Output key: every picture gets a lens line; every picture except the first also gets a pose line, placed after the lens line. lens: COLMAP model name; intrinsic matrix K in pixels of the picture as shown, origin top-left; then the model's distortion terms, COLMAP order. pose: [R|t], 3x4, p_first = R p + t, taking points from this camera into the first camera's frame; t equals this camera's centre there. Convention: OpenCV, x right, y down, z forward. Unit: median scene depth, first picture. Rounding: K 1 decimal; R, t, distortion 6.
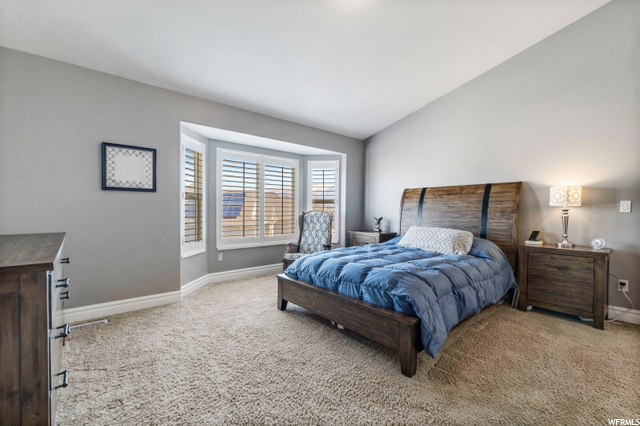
lens RADIAL K [[279.7, 0, 321.4], [0, 279.7, 210.6], [0, 0, 1]] dist [0.012257, 0.000004]
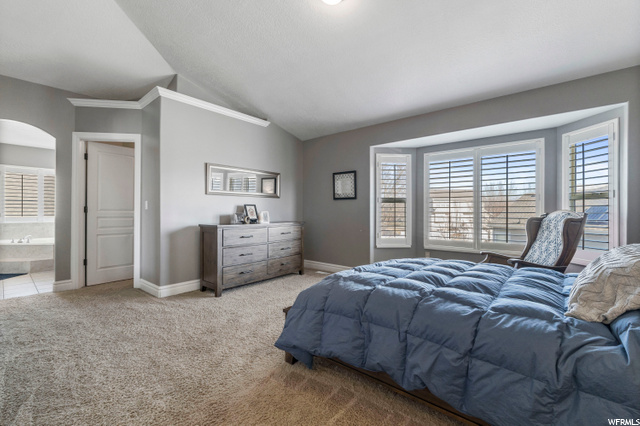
lens RADIAL K [[279.7, 0, 321.4], [0, 279.7, 210.6], [0, 0, 1]] dist [0.012257, 0.000004]
pose [[0.148272, -0.012864, -0.988863, 0.833336], [-0.005628, 0.999888, -0.013851, 0.016536], [0.988931, 0.007619, 0.148183, 0.578372]]
